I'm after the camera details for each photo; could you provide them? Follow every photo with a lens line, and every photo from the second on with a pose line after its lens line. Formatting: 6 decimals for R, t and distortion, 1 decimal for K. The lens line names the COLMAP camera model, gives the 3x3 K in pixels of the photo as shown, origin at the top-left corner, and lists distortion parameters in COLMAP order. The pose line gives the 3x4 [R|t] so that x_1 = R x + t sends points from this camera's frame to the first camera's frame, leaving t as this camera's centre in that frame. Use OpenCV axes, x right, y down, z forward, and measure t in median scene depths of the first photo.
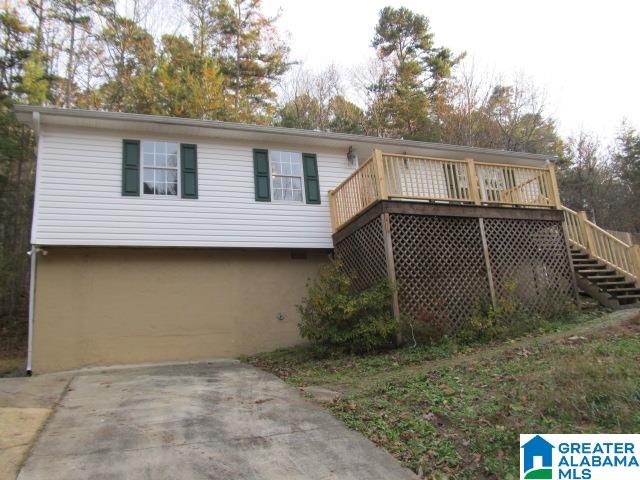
lens RADIAL K [[518.5, 0, 320.0], [0, 518.5, 240.0], [0, 0, 1]] dist [-0.050154, 0.004582]
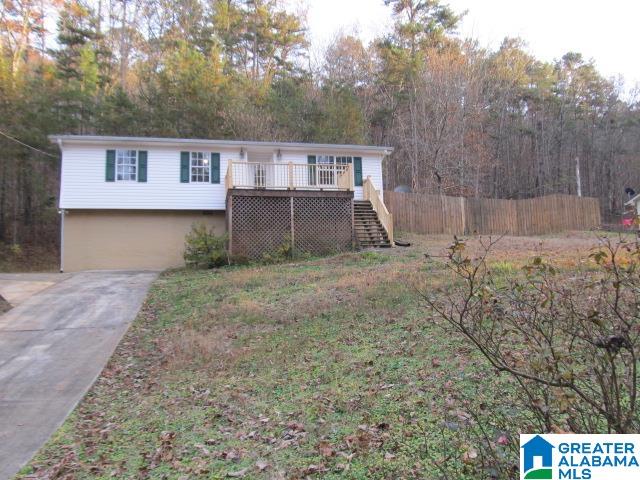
lens RADIAL K [[518.5, 0, 320.0], [0, 518.5, 240.0], [0, 0, 1]] dist [-0.050154, 0.004582]
pose [[0.987644, 0.034510, -0.152869, 0.654582], [-0.012392, 0.989596, 0.143338, -0.146916], [0.156225, -0.139673, 0.977796, -0.713053]]
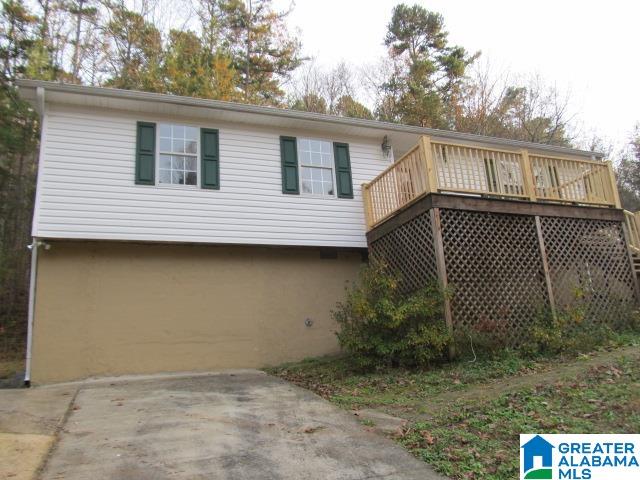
lens RADIAL K [[518.5, 0, 320.0], [0, 518.5, 240.0], [0, 0, 1]] dist [-0.050154, 0.004582]
pose [[0.999873, 0.015910, -0.001211, -0.059799], [-0.015915, 0.999861, -0.004868, 0.009121], [0.001133, 0.004887, 0.999987, 0.105102]]
